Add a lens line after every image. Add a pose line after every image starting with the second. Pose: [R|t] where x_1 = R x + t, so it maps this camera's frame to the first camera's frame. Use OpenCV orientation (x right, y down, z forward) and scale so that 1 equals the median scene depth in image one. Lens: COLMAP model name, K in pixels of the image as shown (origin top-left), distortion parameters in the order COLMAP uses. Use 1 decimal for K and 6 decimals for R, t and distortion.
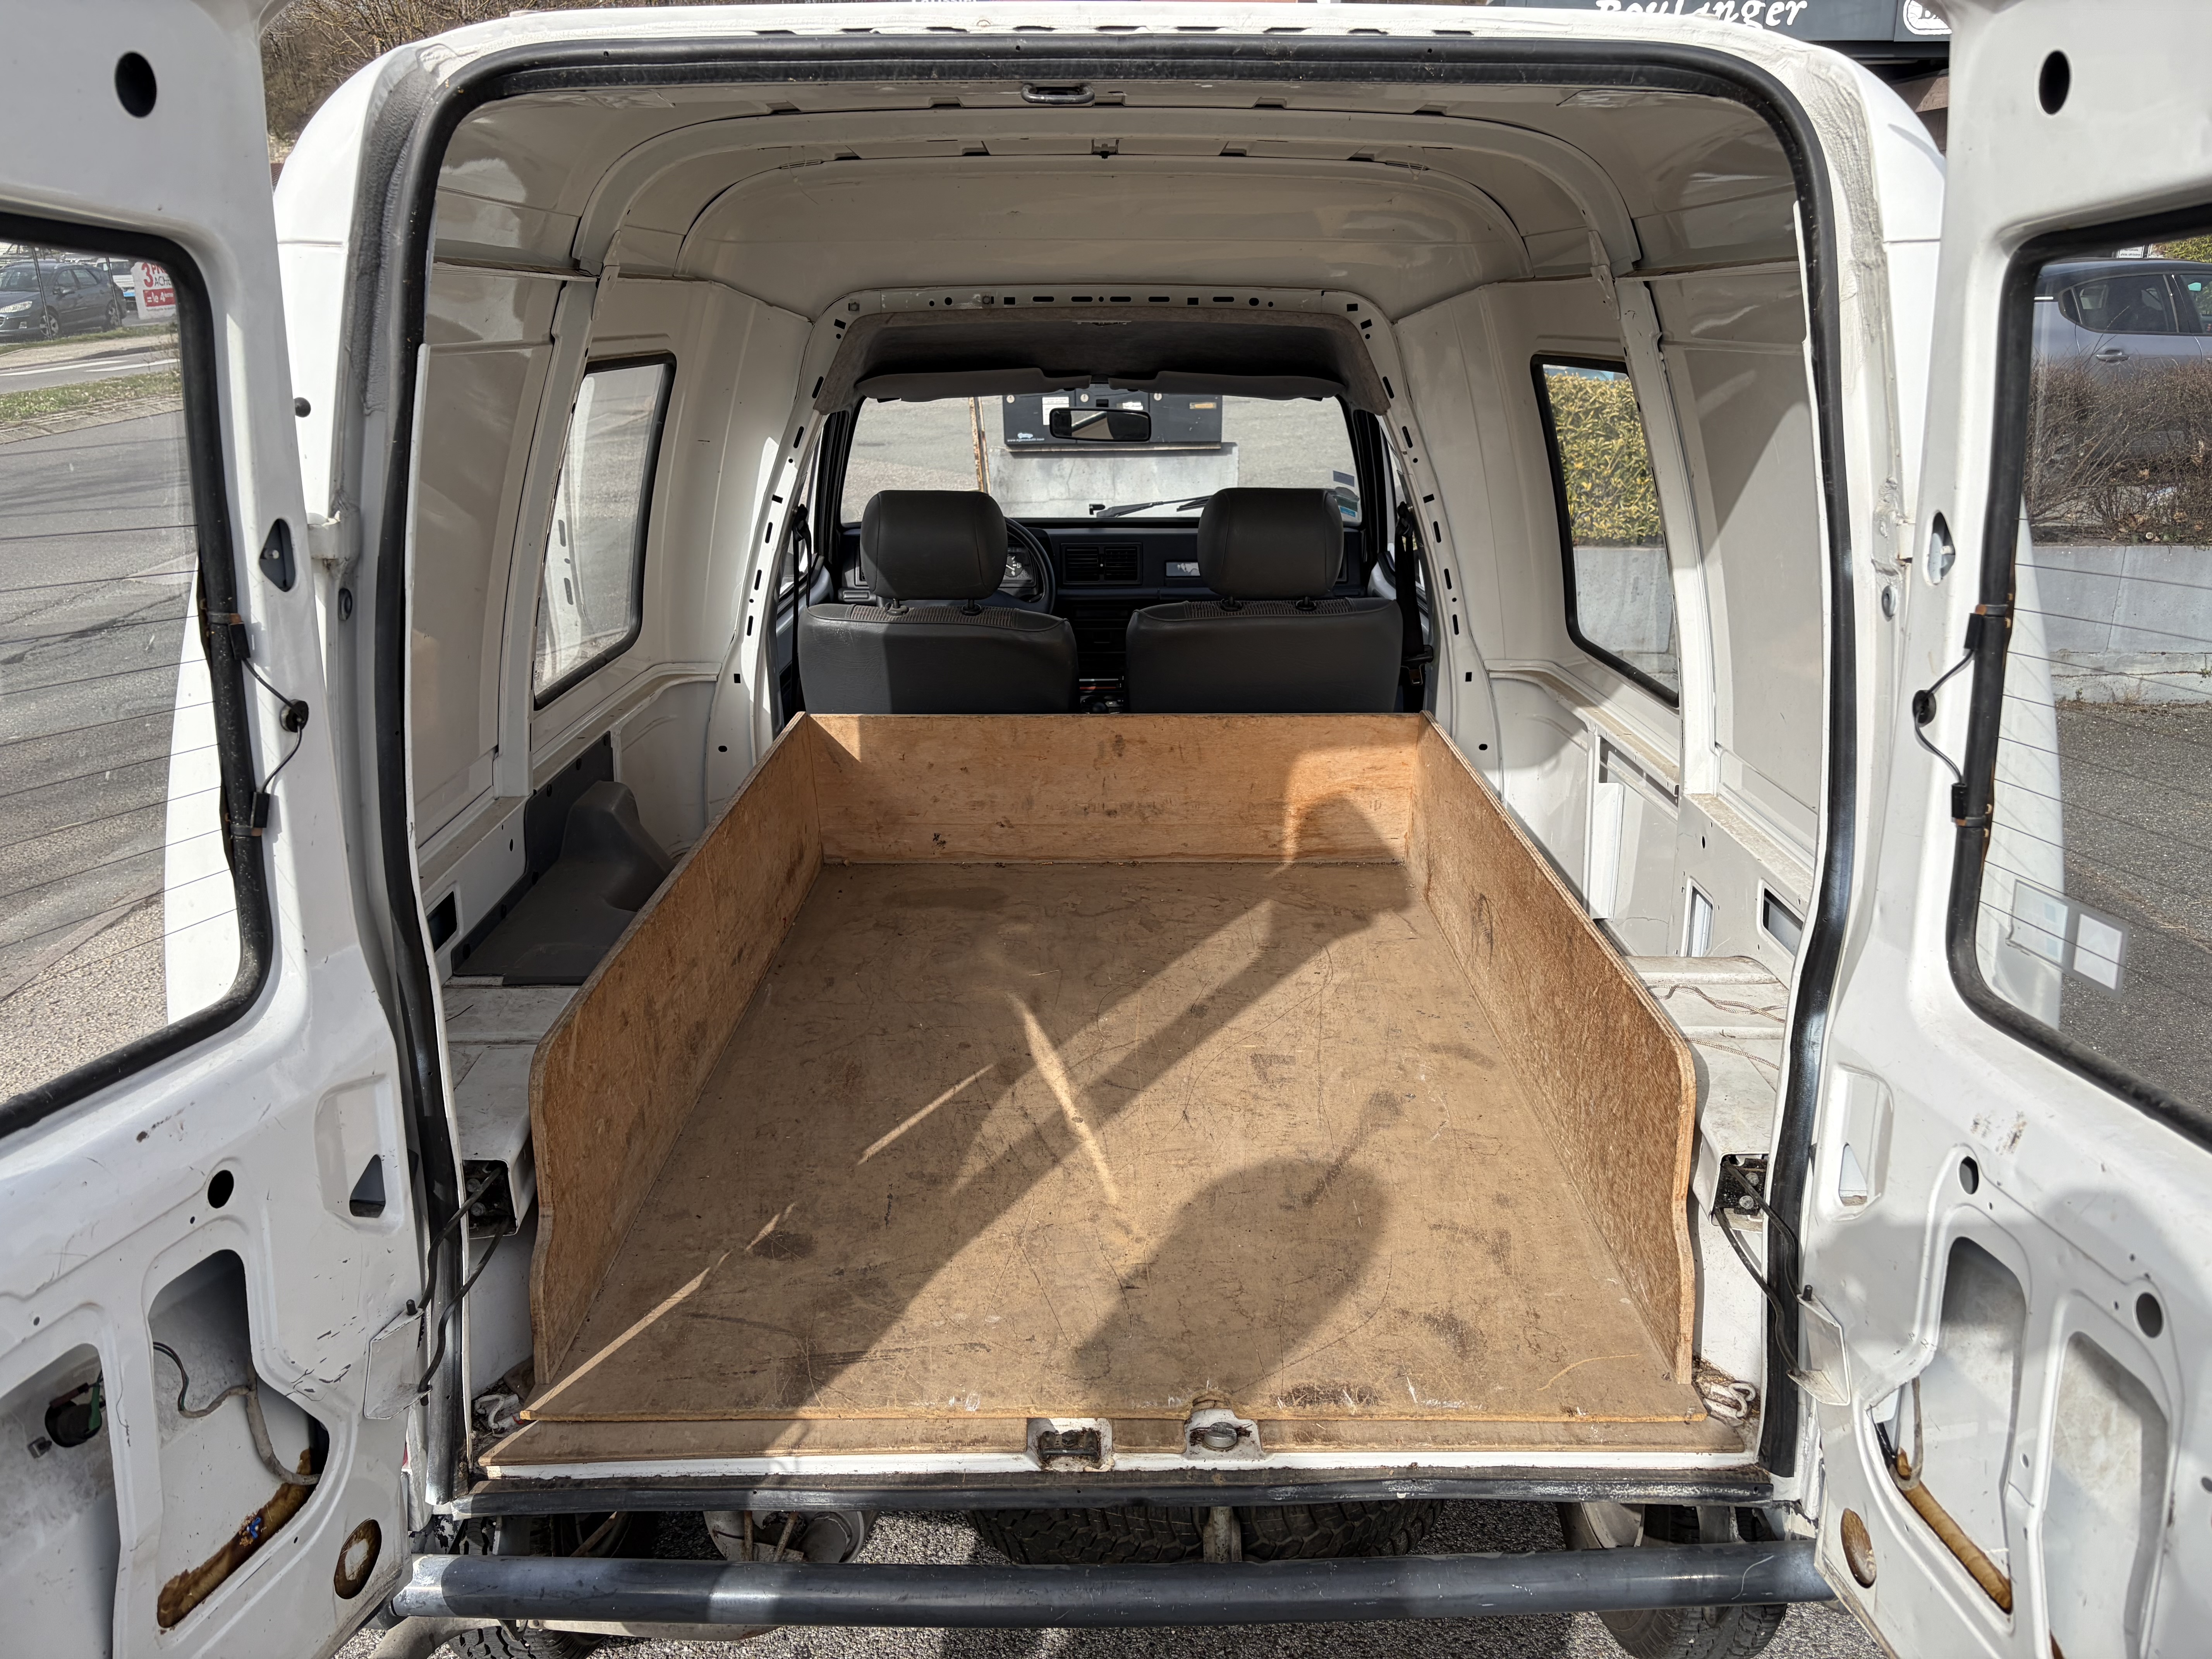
lens RADIAL K [[1685.9, 0, 1104.0], [0, 1685.9, 819.8], [0, 0, 1]] dist [0.068889, -0.082746]
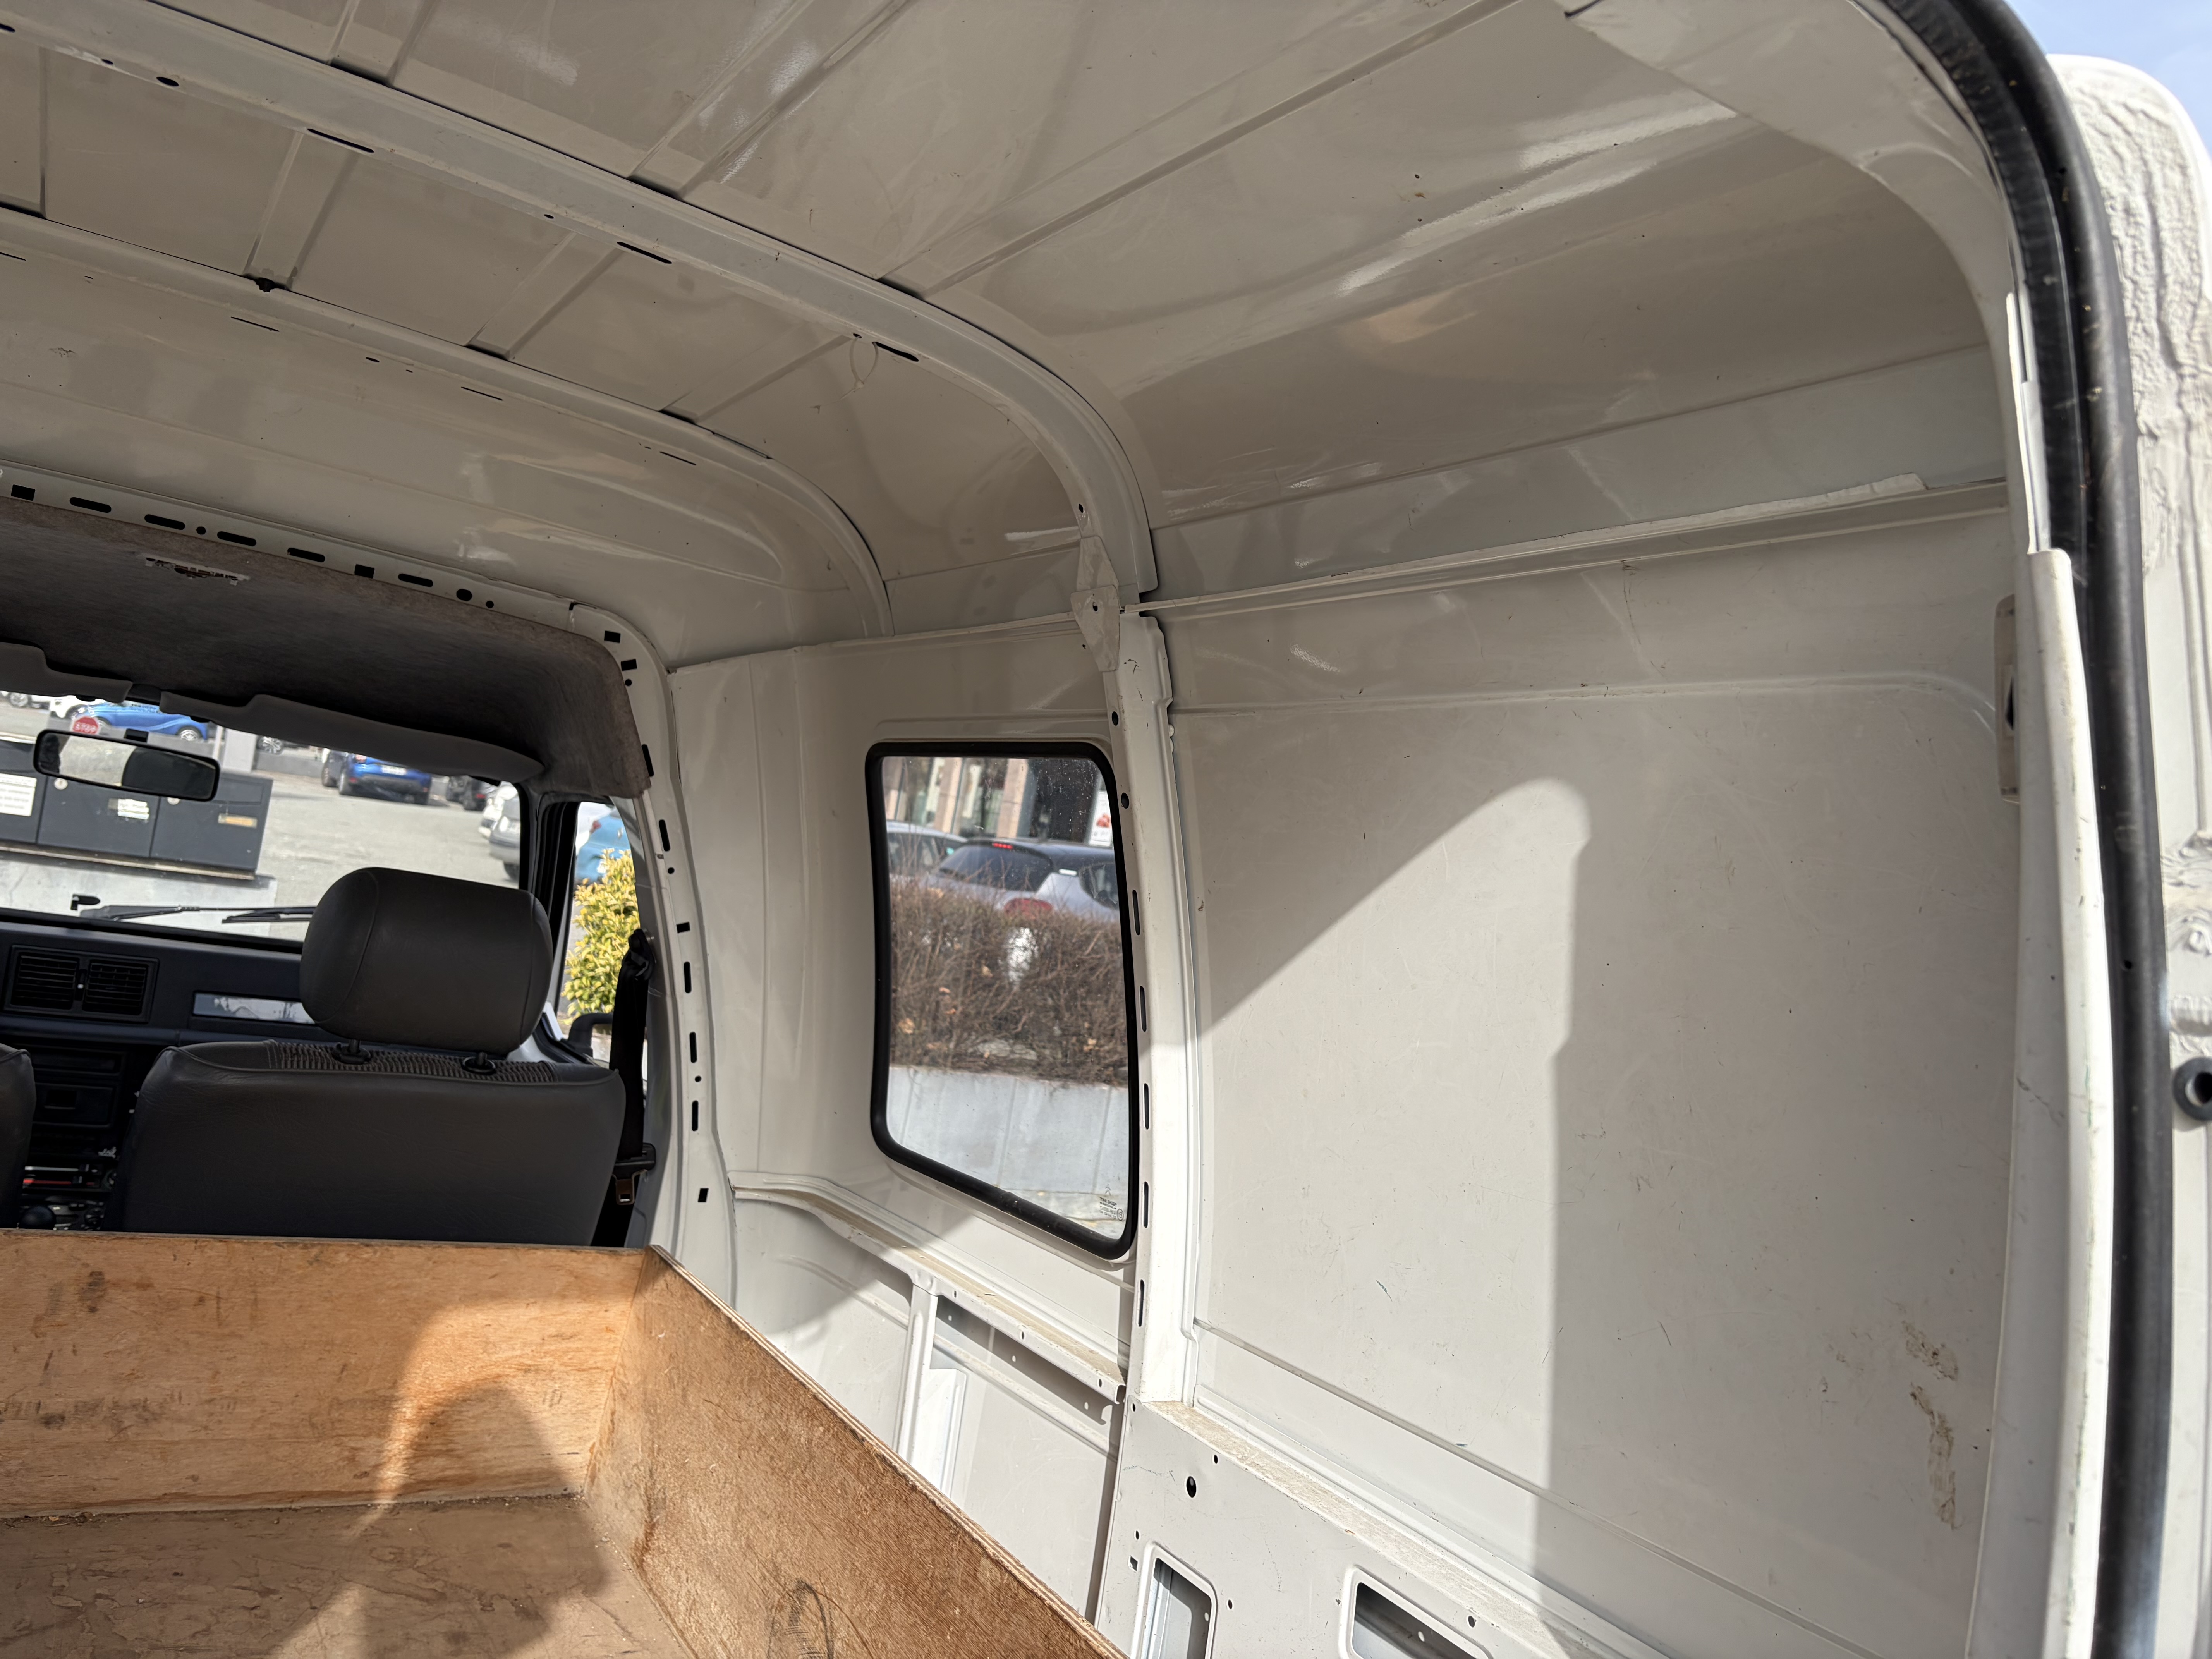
lens RADIAL K [[1685.9, 0, 1104.0], [0, 1685.9, 819.8], [0, 0, 1]] dist [0.068889, -0.082746]
pose [[0.839764, 0.164412, 0.517460, -0.029838], [-0.002072, 0.954014, -0.299756, -0.026080], [-0.542947, 0.250652, 0.801487, 0.361610]]
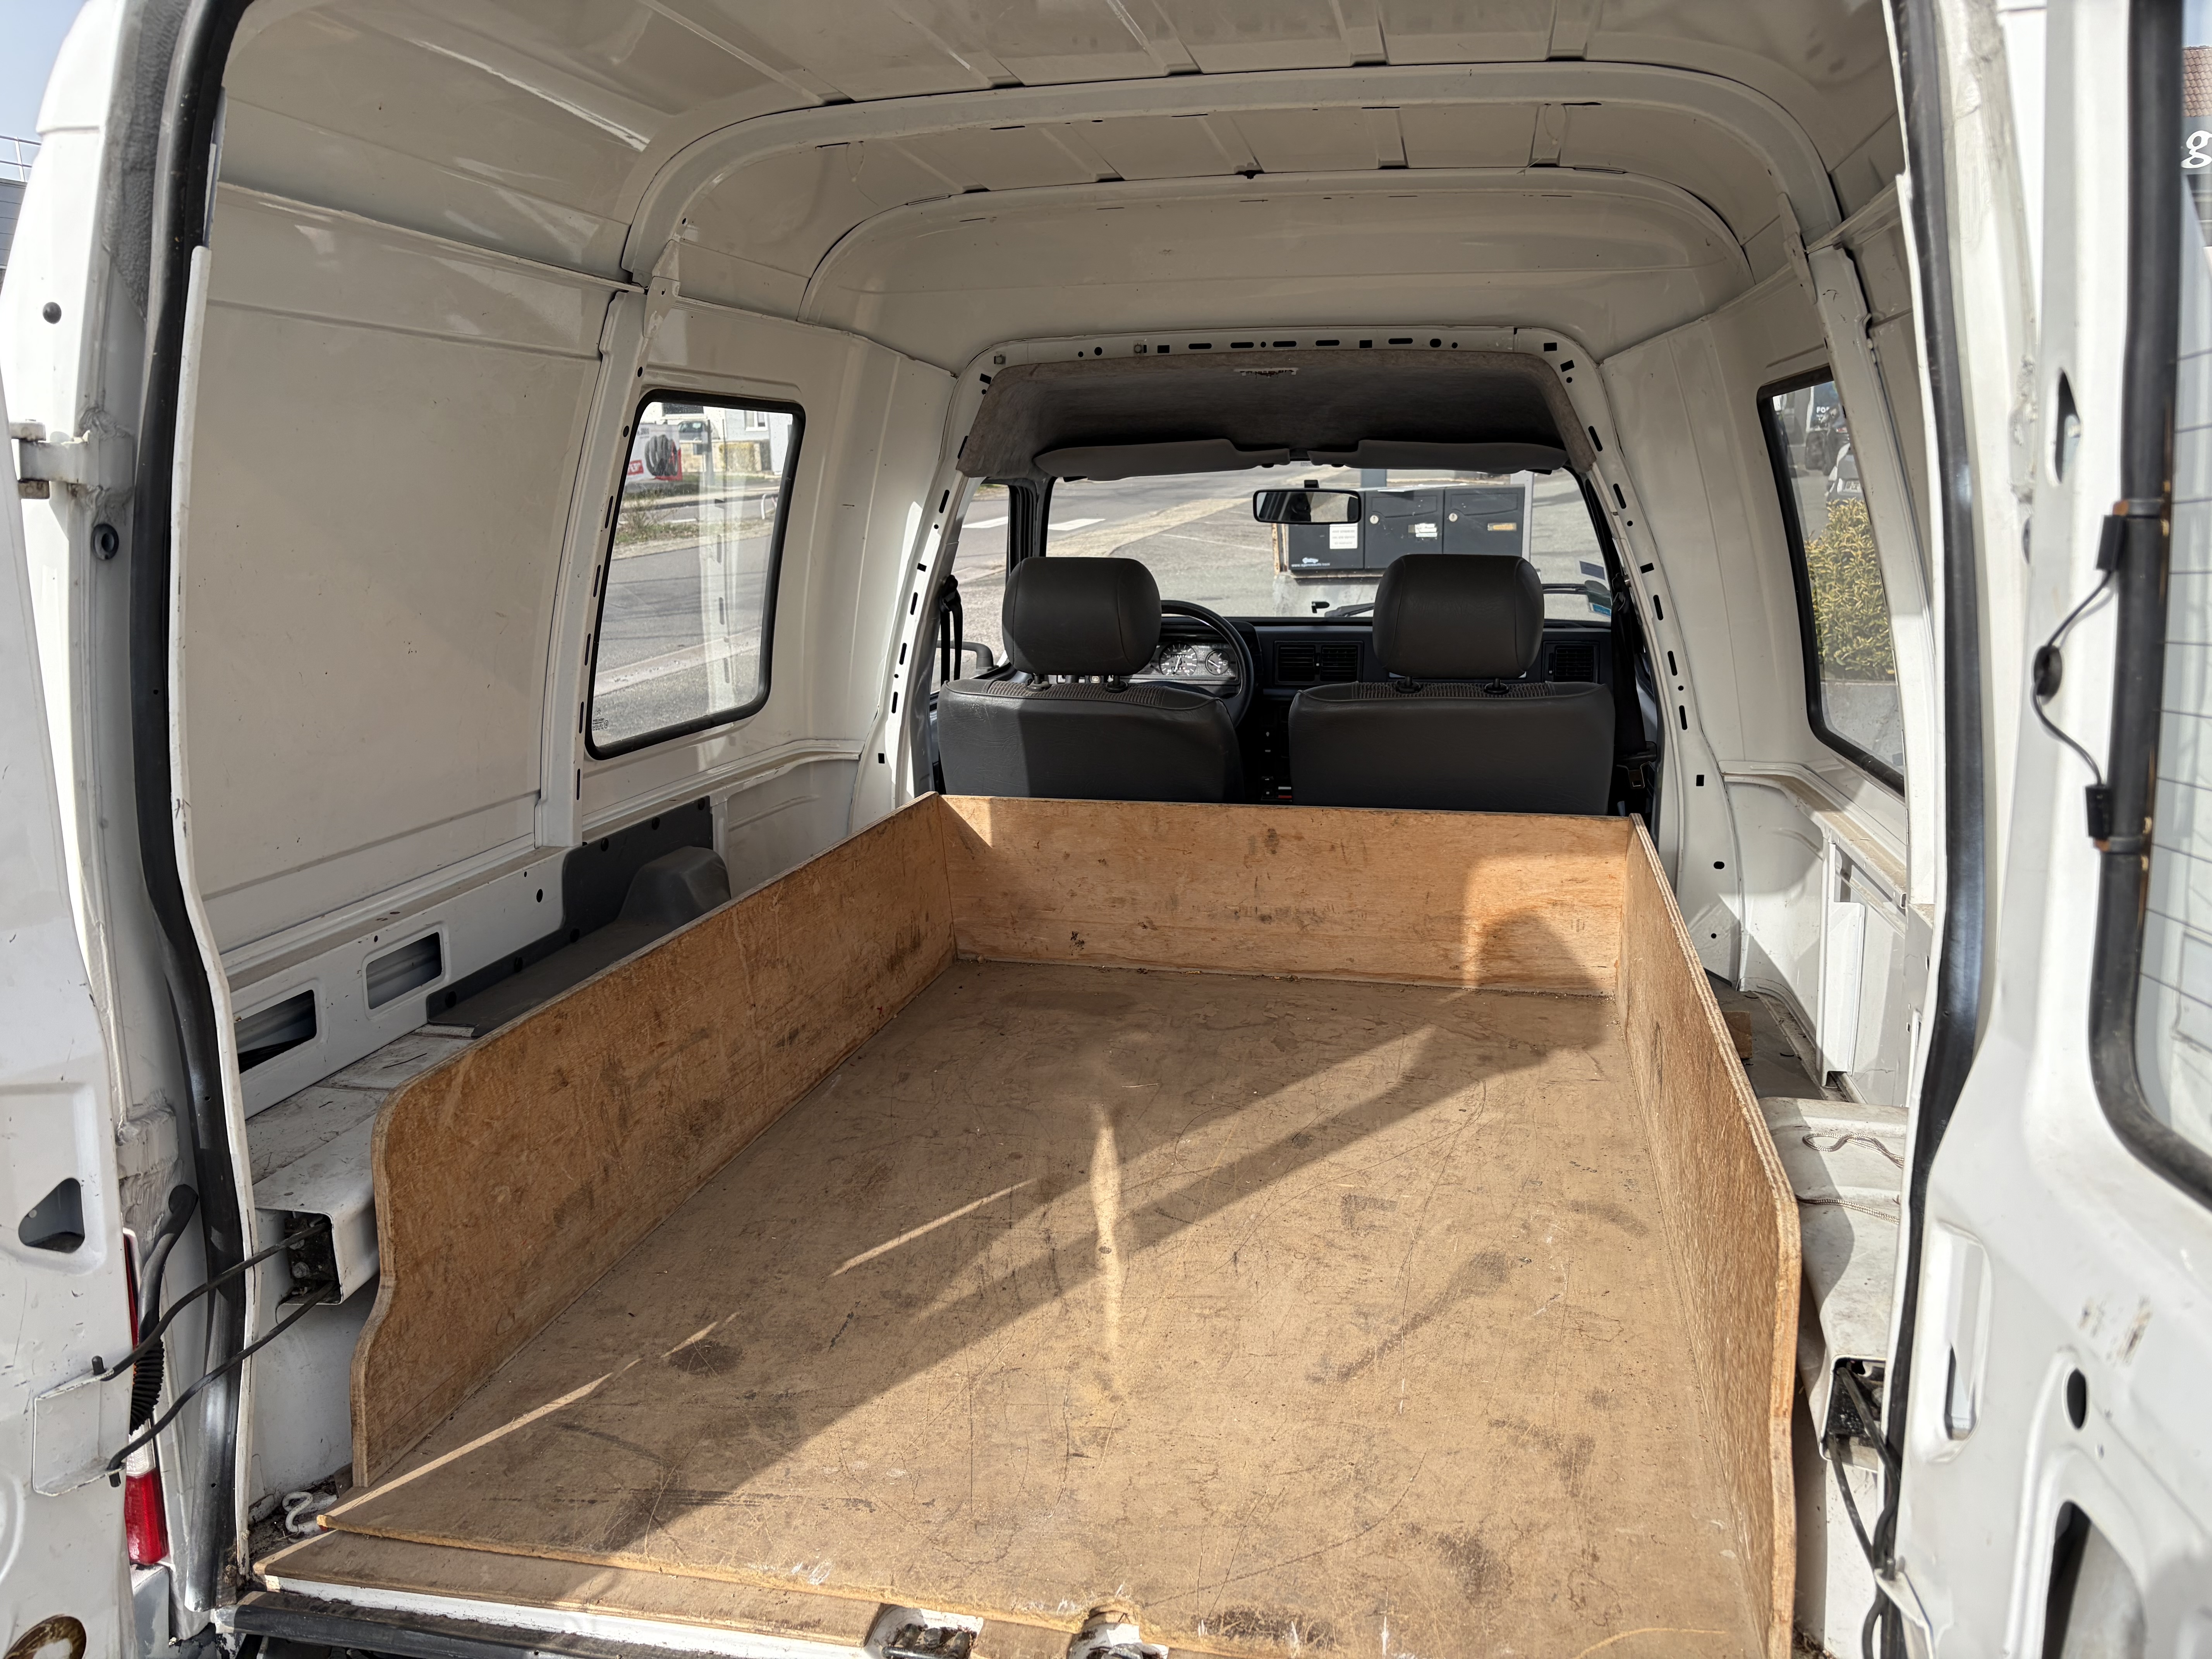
lens RADIAL K [[1685.2, 0, 1093.4], [0, 1685.2, 838.0], [0, 0, 1]] dist [0.032377, -0.026464]
pose [[0.974871, 0.038812, -0.219364, 0.118028], [-0.057291, 0.995266, -0.078513, 0.030917], [0.215278, 0.089107, 0.972479, 0.127254]]
